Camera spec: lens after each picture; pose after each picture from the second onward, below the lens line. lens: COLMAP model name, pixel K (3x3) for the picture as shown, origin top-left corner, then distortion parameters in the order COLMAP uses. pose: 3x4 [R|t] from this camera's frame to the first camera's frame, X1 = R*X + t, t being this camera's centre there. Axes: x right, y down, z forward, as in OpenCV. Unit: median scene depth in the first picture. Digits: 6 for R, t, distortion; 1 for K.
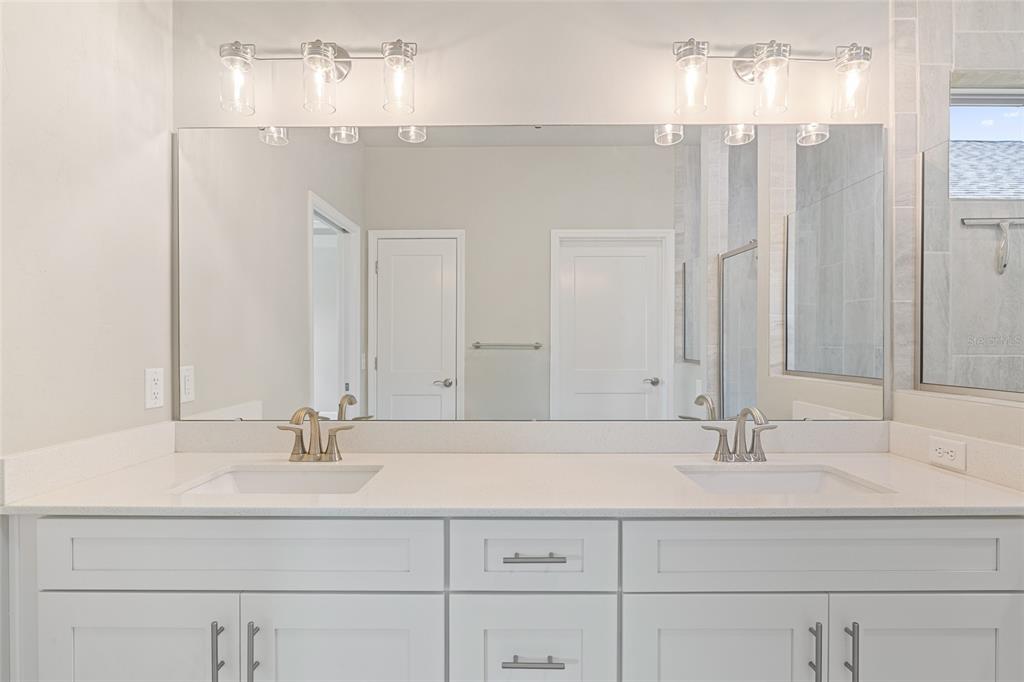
lens RADIAL K [[499.7, 0, 514.2], [0, 499.7, 348.6], [0, 0, 1]] dist [-0.011835, 0.000242]
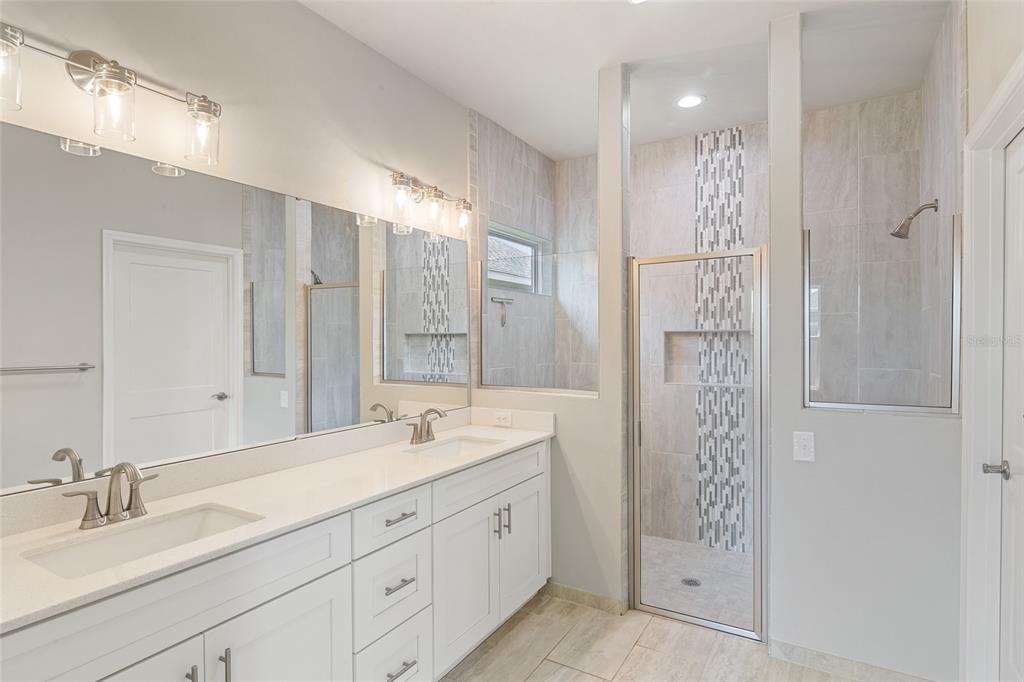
lens RADIAL K [[499.7, 0, 518.3], [0, 499.7, 344.3], [0, 0, 1]] dist [-0.011835, 0.000242]
pose [[0.518438, -0.006702, 0.855089, -0.692276], [0.015101, 0.999885, -0.001319, -0.075412], [-0.854982, 0.013597, 0.518479, -0.089881]]
